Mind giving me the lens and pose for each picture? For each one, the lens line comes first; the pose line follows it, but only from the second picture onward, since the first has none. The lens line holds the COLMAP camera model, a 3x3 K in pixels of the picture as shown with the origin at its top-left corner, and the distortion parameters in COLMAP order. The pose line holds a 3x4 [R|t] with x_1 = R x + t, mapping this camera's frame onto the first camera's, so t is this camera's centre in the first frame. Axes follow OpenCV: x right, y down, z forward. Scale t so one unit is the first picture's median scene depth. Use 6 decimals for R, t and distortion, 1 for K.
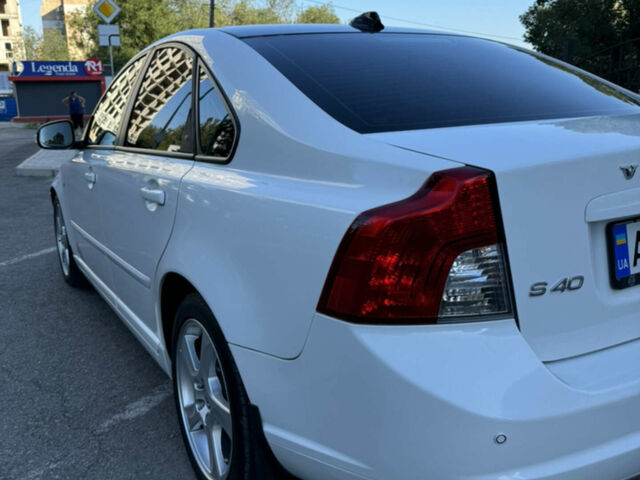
lens RADIAL K [[620.4, 0, 320.0], [0, 620.4, 240.0], [0, 0, 1]] dist [0.149331, -0.405084]
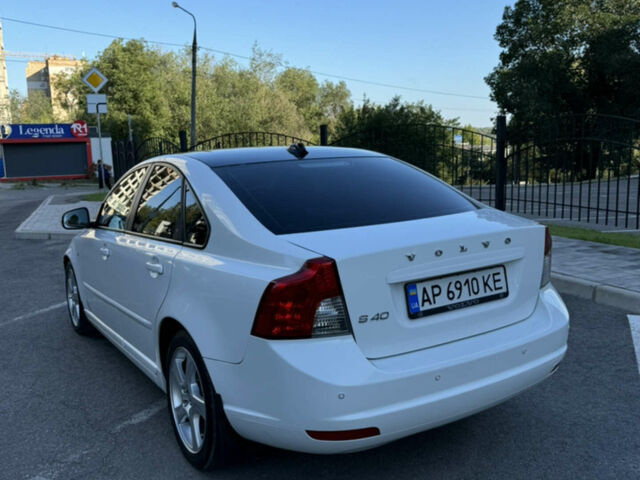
lens RADIAL K [[620.4, 0, 320.0], [0, 620.4, 240.0], [0, 0, 1]] dist [0.149331, -0.405084]
pose [[0.999482, -0.015886, 0.027990, 0.071181], [0.018119, 0.996514, -0.081434, -0.004497], [-0.026598, 0.081899, 0.996286, -0.402554]]
